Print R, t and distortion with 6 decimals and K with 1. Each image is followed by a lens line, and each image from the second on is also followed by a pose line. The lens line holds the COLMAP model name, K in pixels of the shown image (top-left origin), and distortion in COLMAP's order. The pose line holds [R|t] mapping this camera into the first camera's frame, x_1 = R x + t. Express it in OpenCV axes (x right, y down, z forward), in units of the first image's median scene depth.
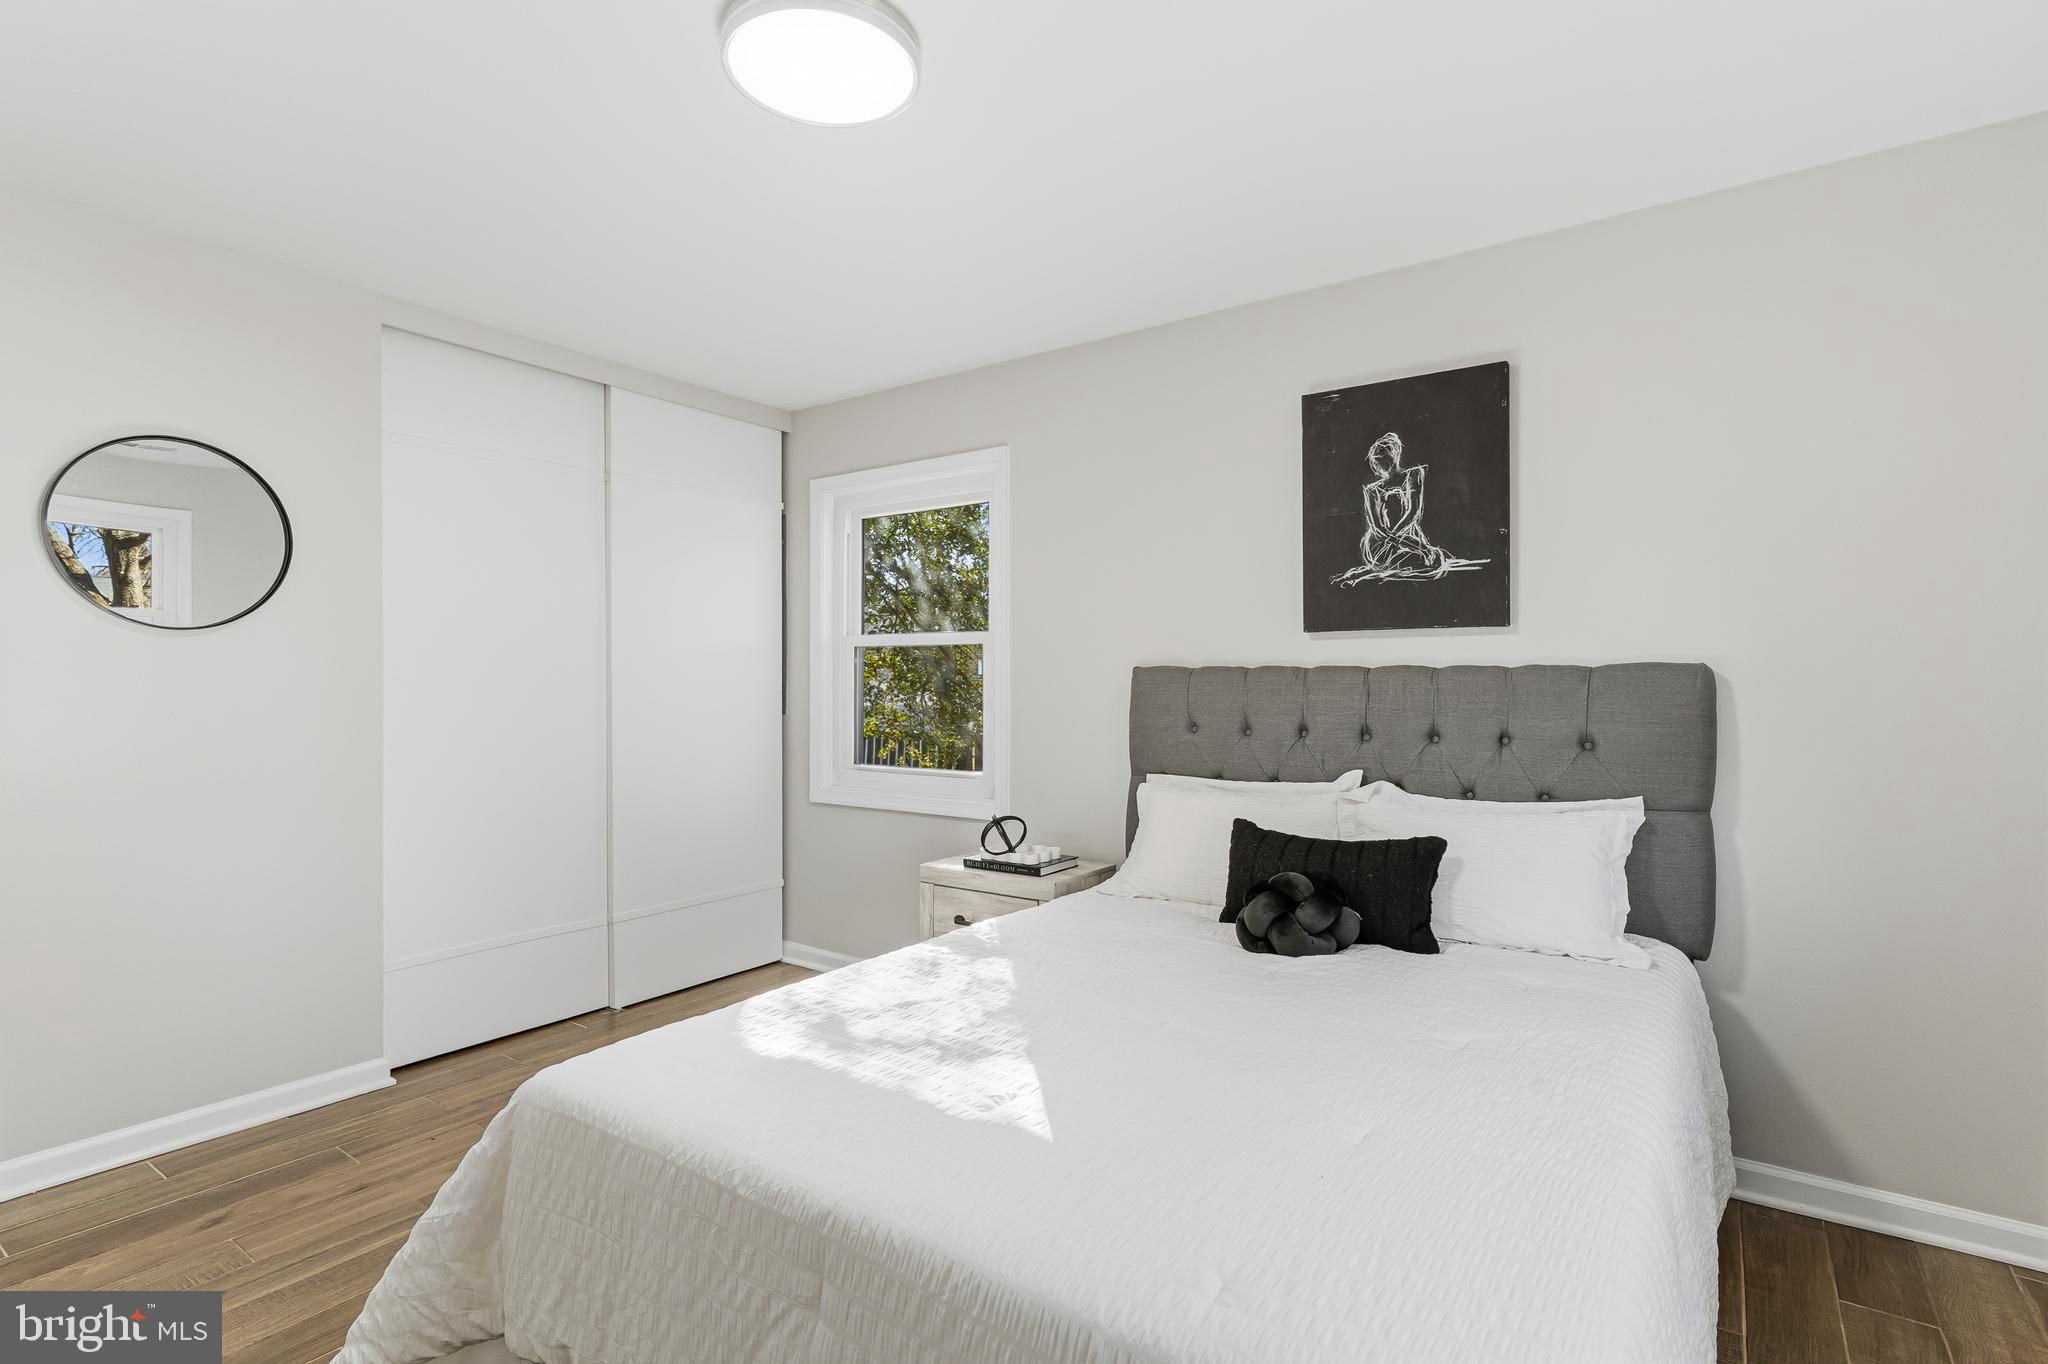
lens RADIAL K [[984.1, 0, 1029.9], [0, 984.1, 695.8], [0, 0, 1]] dist [0.004898, 0.000222]
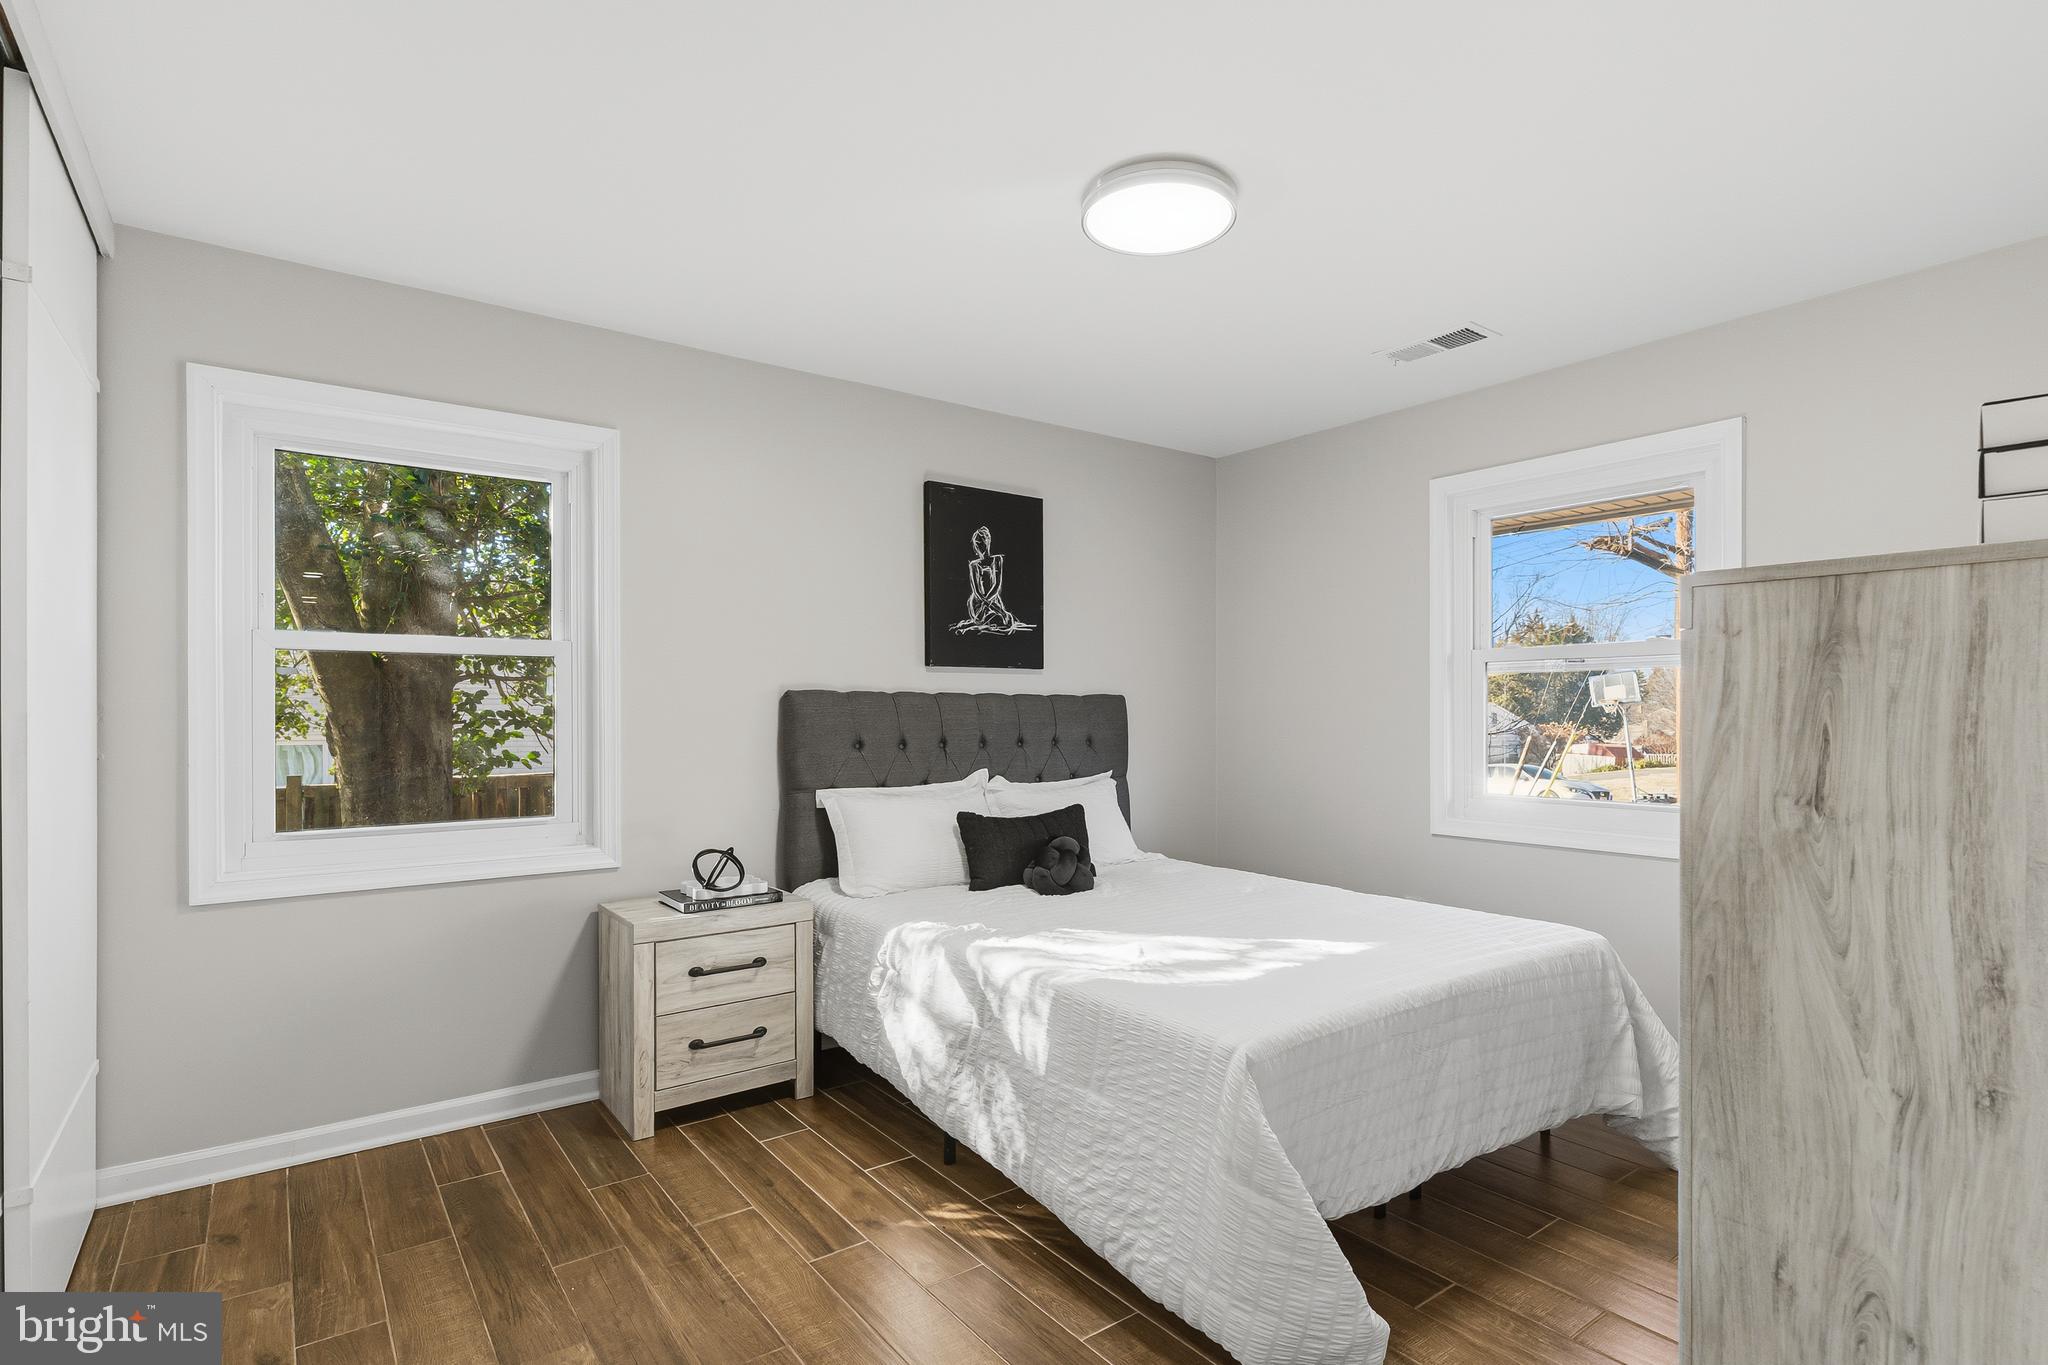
lens RADIAL K [[1023.2, 0, 1023.8], [0, 1023.2, 708.1], [0, 0, 1]] dist [-0.021290, -0.000069]
pose [[0.315793, -0.004677, 0.948817, -0.986567], [0.011429, 0.999934, 0.001125, -0.010674], [-0.948759, 0.010489, 0.315826, 0.488402]]
